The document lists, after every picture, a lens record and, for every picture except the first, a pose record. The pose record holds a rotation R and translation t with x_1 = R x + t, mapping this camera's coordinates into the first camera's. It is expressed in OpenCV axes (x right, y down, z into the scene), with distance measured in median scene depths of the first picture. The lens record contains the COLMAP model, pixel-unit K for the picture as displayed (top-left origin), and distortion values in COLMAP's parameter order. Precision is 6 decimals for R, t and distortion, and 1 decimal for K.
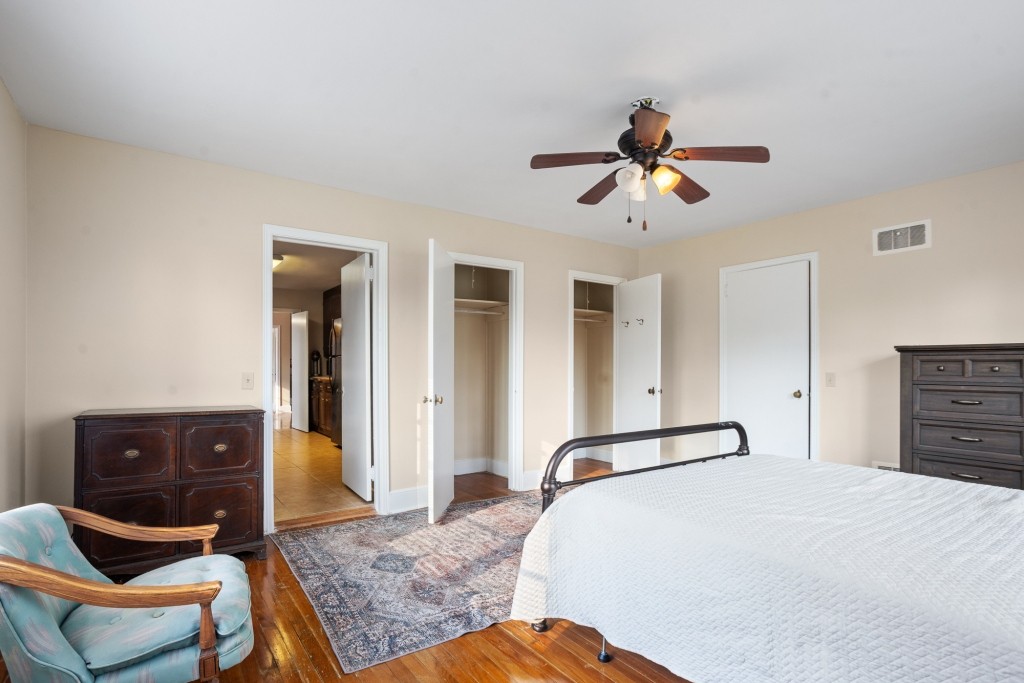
lens RADIAL K [[522.3, 0, 511.9], [0, 522.3, 348.1], [0, 0, 1]] dist [-0.037885, 0.018279]
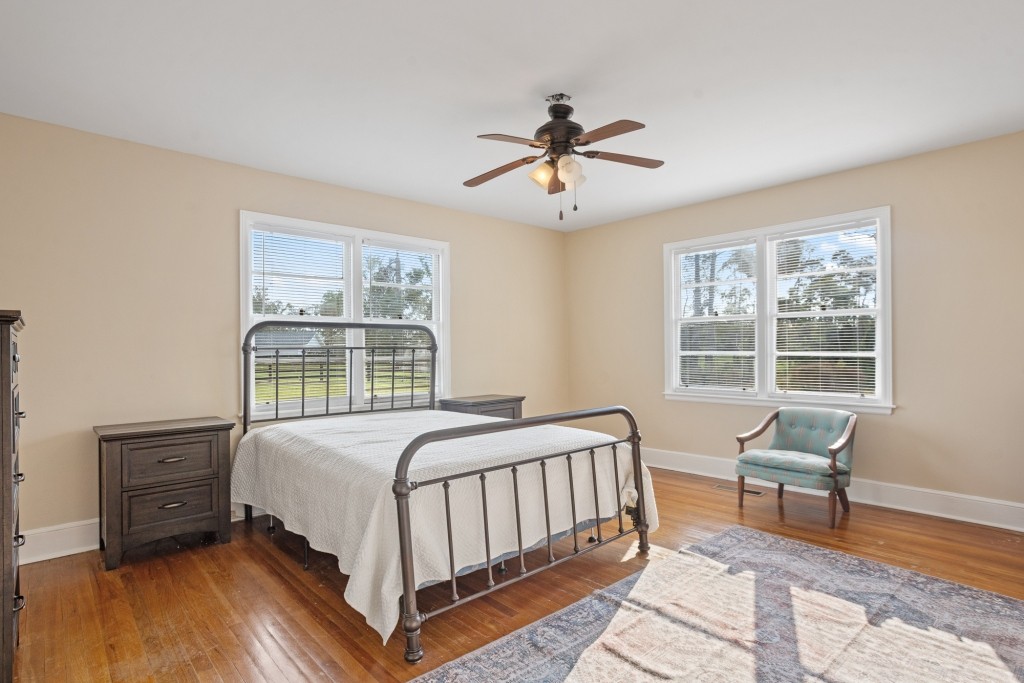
lens RADIAL K [[522.3, 0, 512.3], [0, 522.3, 344.2], [0, 0, 1]] dist [-0.037885, 0.018279]
pose [[-0.991271, 0.006531, -0.131674, 0.478939], [0.011194, 0.999335, -0.034699, 0.061001], [0.131360, -0.035870, -0.990686, 1.982138]]
